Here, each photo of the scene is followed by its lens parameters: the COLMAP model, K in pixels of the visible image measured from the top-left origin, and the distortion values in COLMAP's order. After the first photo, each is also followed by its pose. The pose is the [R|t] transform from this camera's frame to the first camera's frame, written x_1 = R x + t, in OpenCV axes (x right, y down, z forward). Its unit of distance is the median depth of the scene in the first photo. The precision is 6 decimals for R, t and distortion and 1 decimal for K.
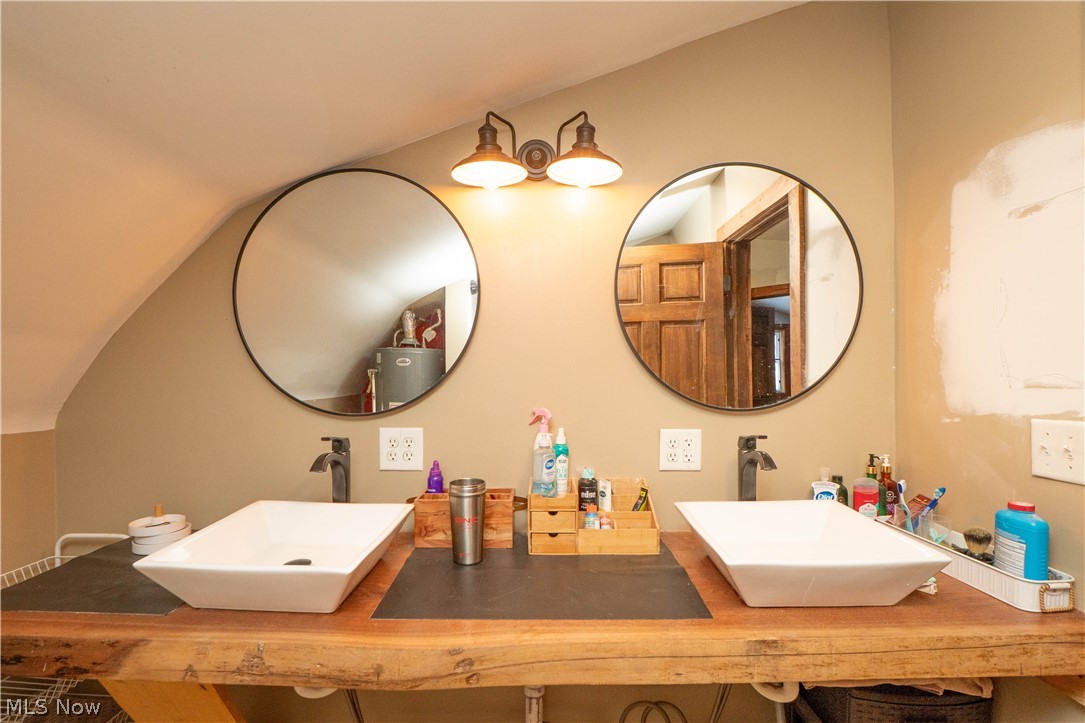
lens RADIAL K [[539.7, 0, 542.5], [0, 539.7, 361.5], [0, 0, 1]] dist [-0.038041, 0.000145]
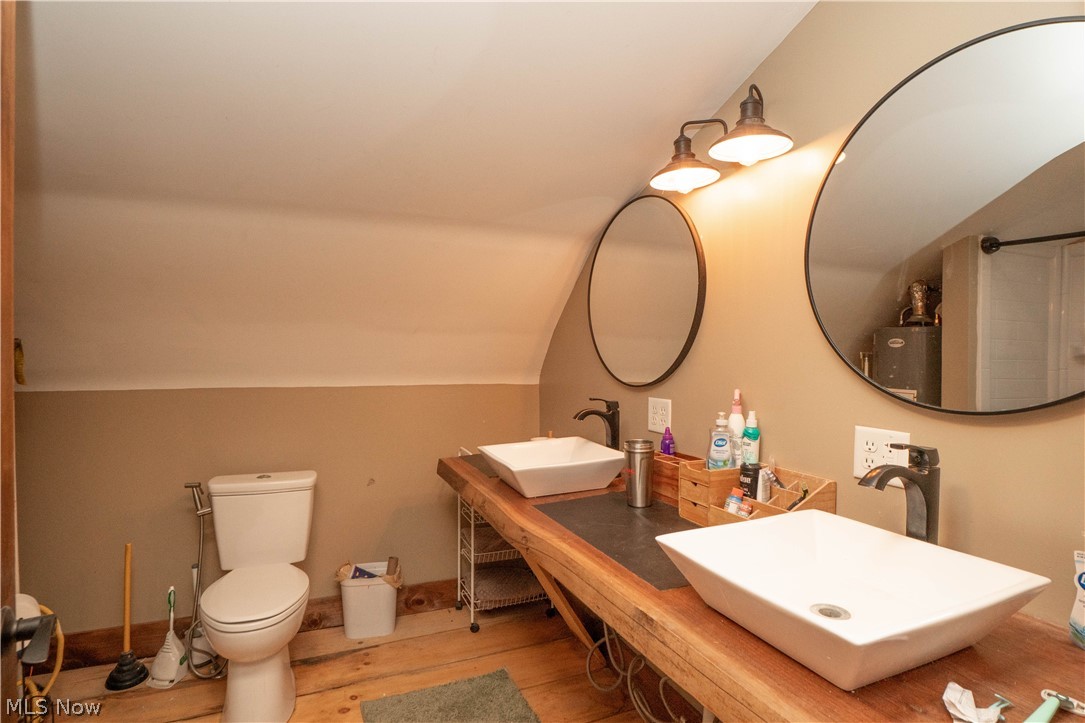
lens RADIAL K [[539.7, 0, 542.5], [0, 539.7, 361.5], [0, 0, 1]] dist [-0.038041, 0.000145]
pose [[0.413653, 0.020584, -0.910202, 0.815316], [0.012948, 0.999510, 0.028488, -0.002029], [0.910342, -0.023569, 0.413184, 0.250180]]
